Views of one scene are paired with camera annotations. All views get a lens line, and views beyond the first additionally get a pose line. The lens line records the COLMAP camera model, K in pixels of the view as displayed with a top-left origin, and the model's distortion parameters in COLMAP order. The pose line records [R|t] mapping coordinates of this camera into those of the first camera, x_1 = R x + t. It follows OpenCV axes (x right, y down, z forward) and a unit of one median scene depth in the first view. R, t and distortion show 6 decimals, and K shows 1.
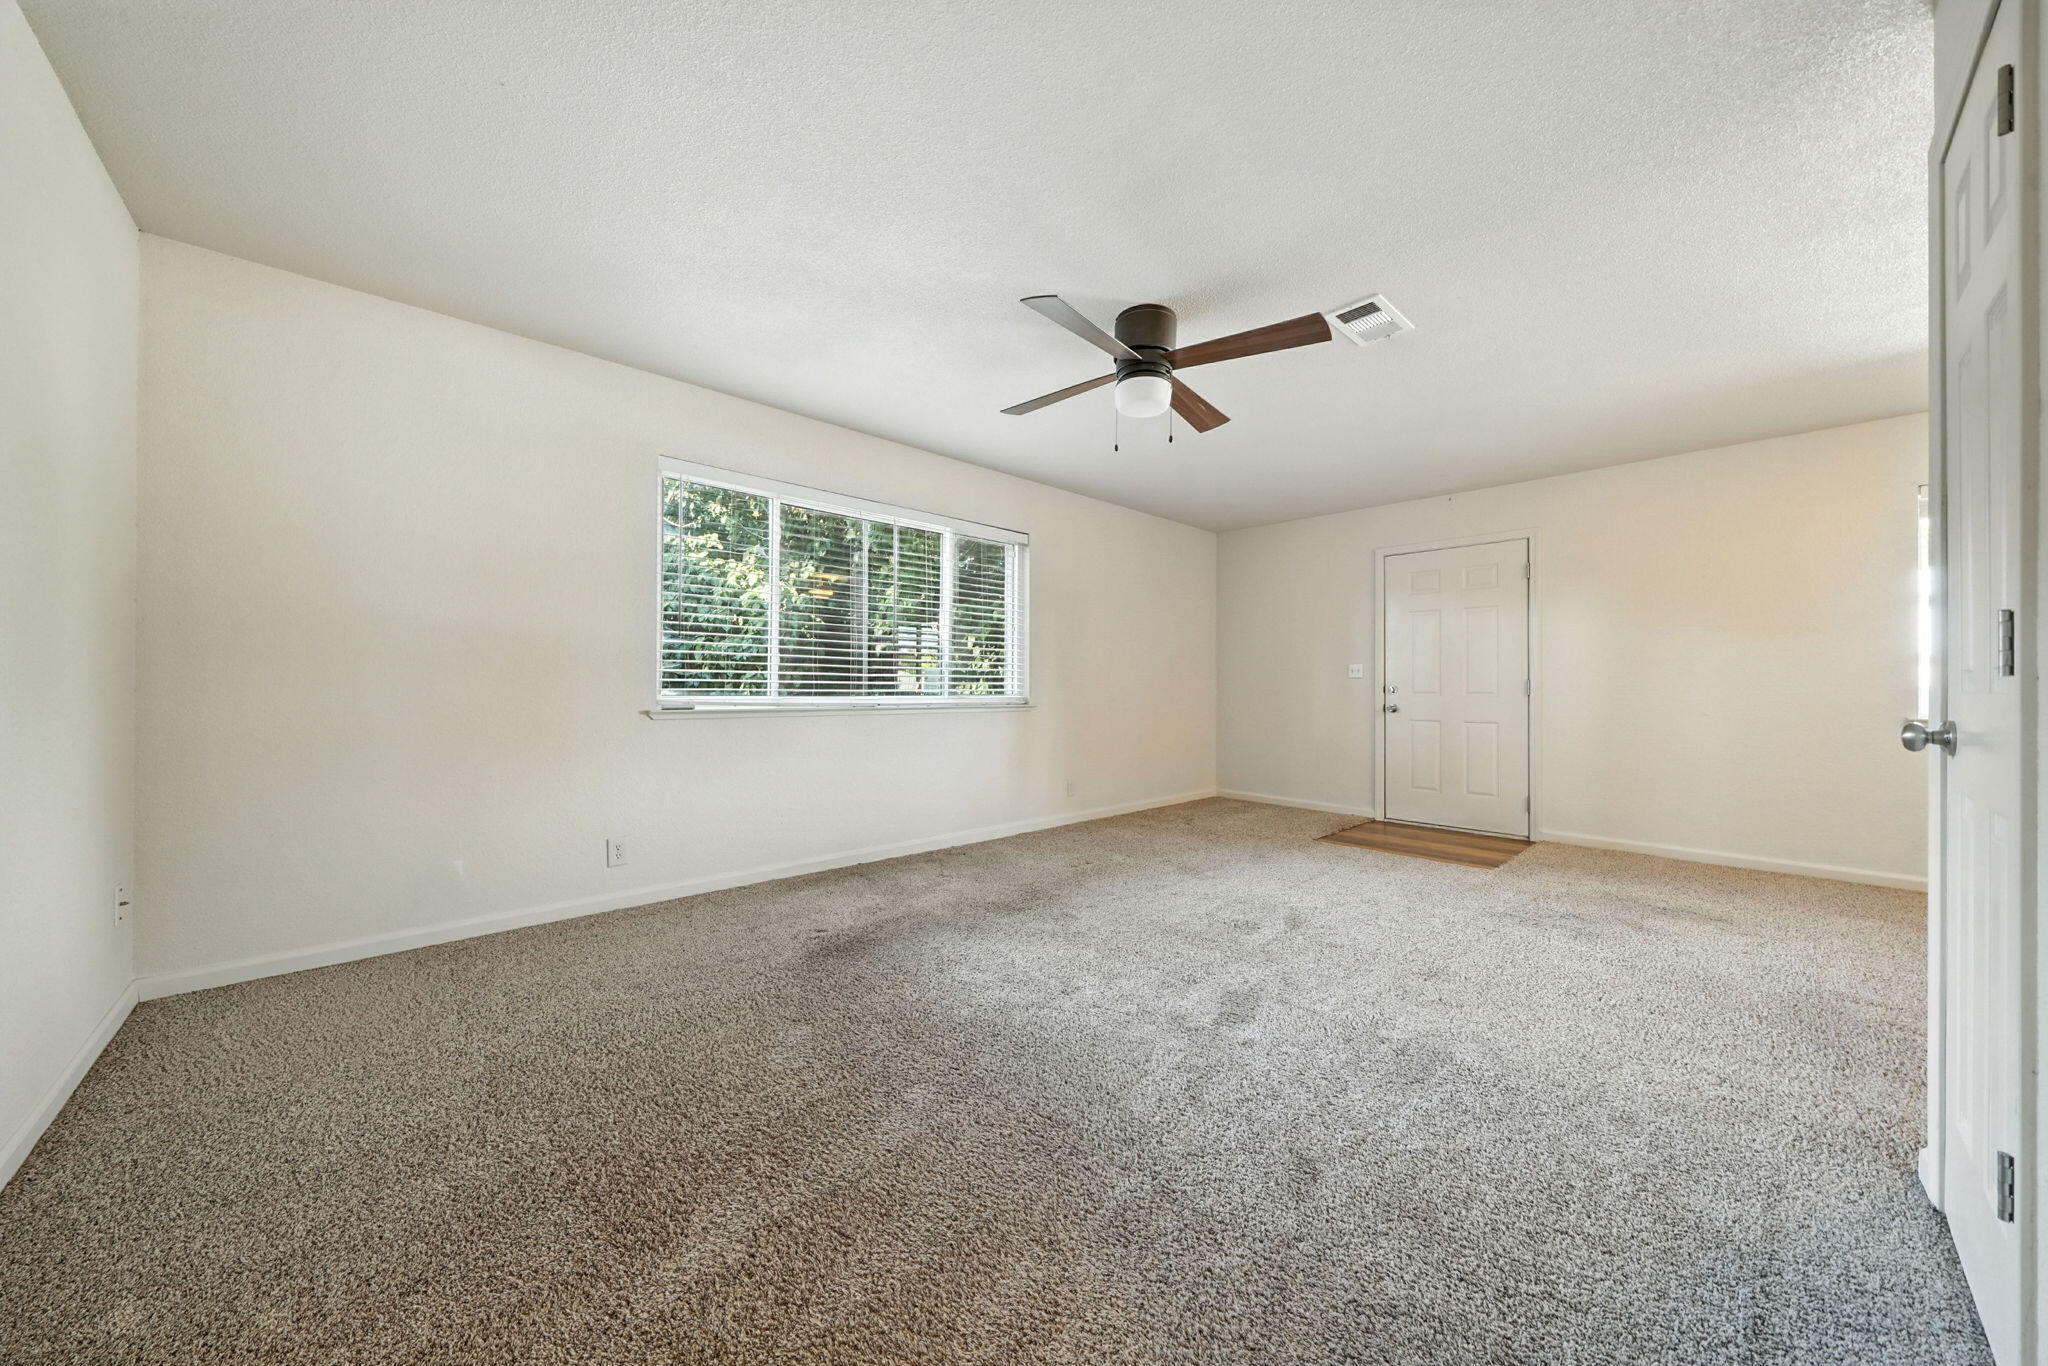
lens RADIAL K [[705.5, 0, 1005.2], [0, 705.5, 692.9], [0, 0, 1]] dist [-0.001285, 0.000017]
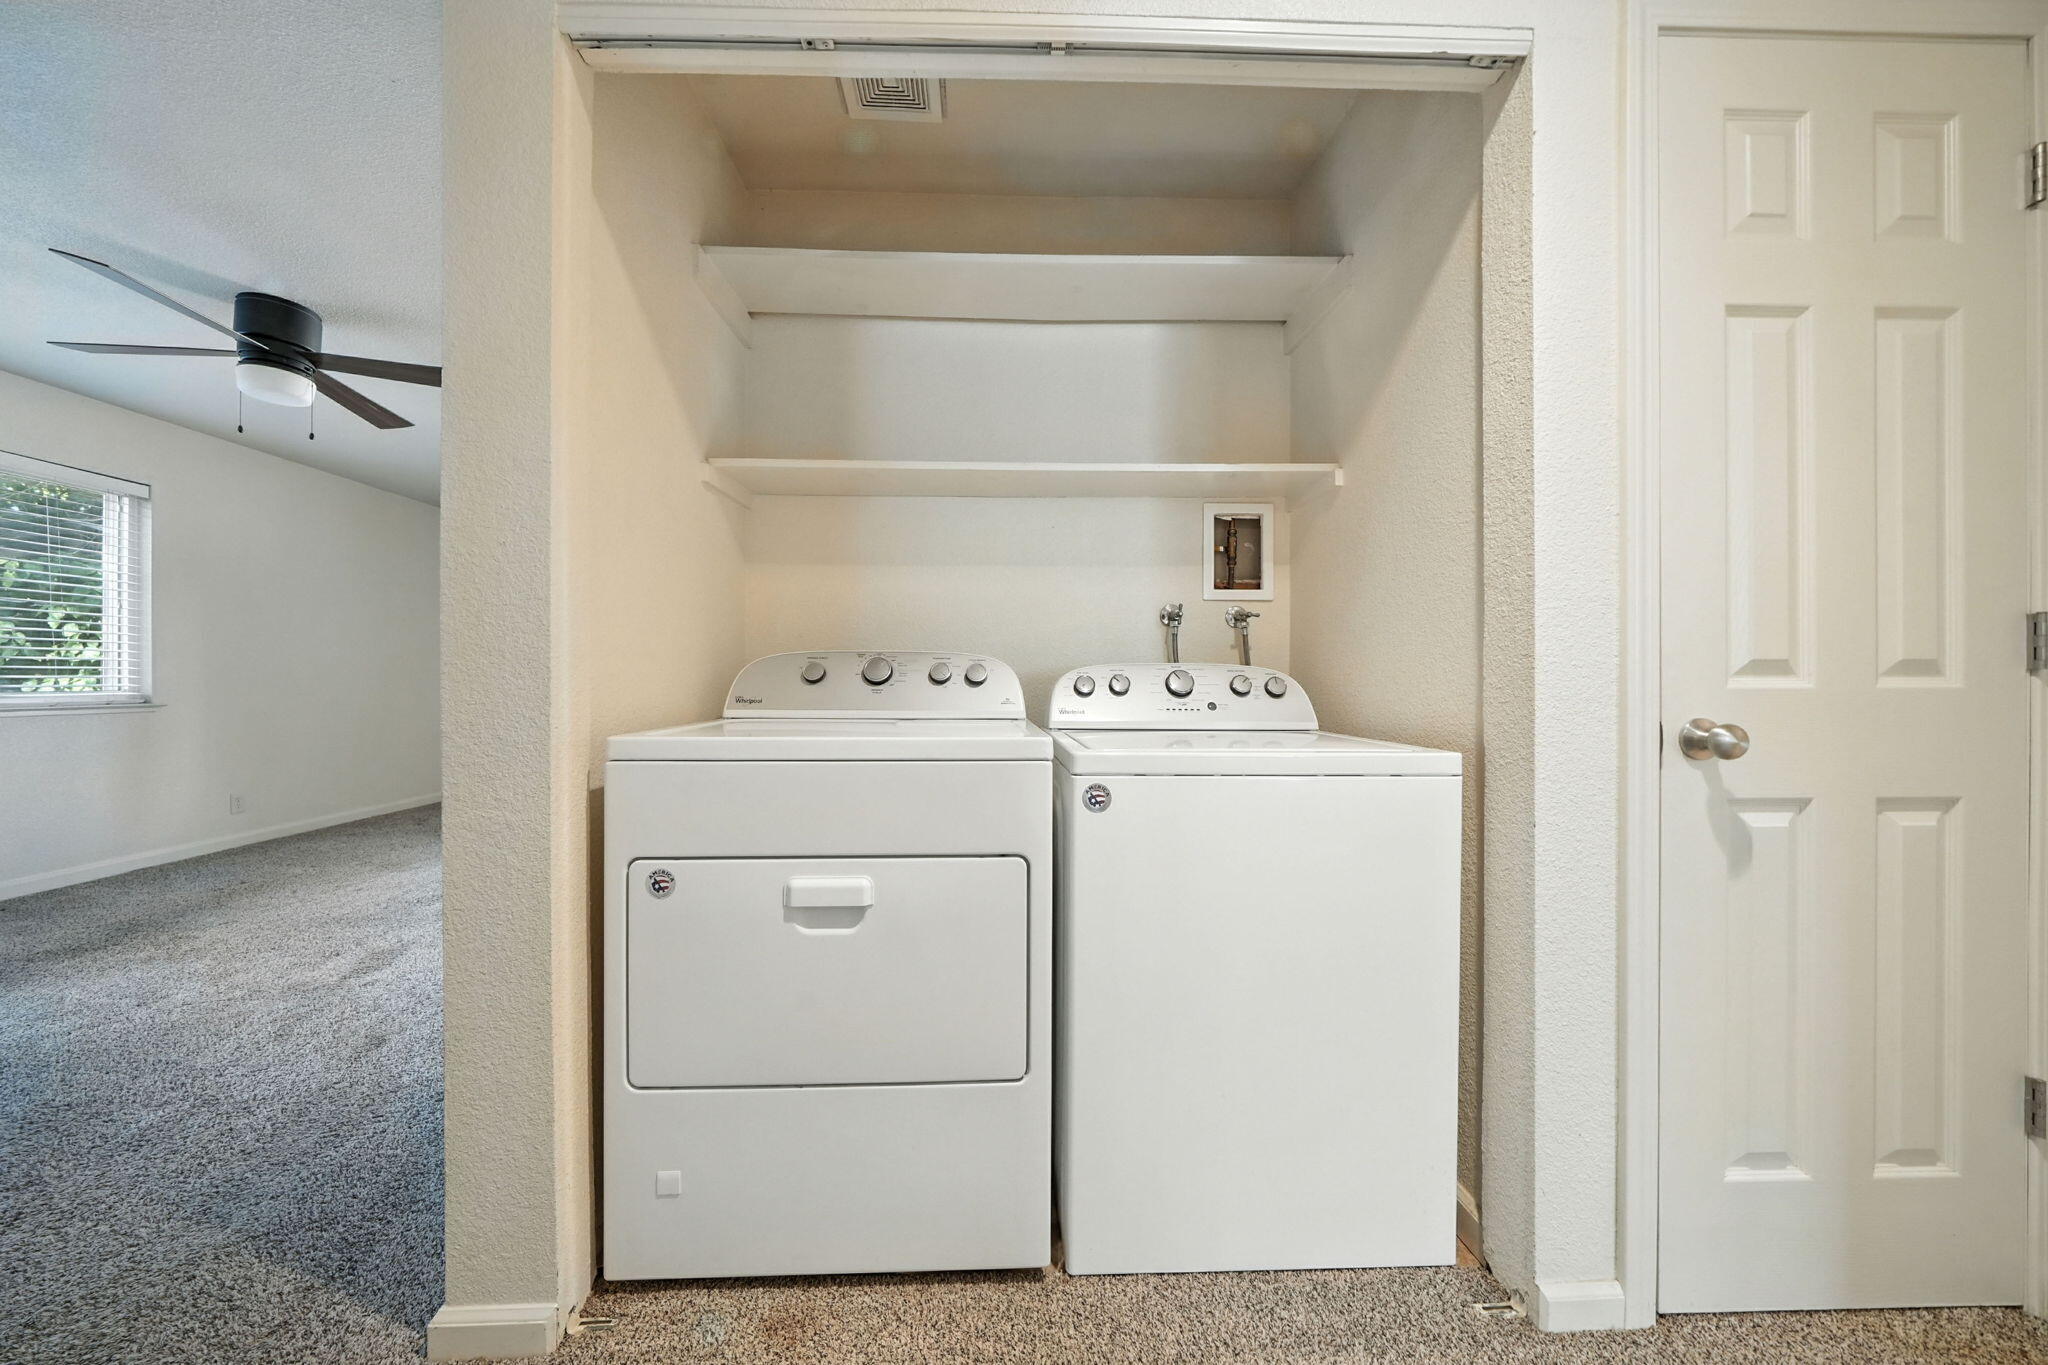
lens RADIAL K [[724.6, 0, 1021.9], [0, 724.6, 675.1], [0, 0, 1]] dist [-0.000797, 0.000098]
pose [[0.660538, -0.005468, 0.750773, 0.069221], [0.015895, 0.999851, -0.006703, 0.005959], [-0.750624, 0.016361, 0.660527, -0.261066]]
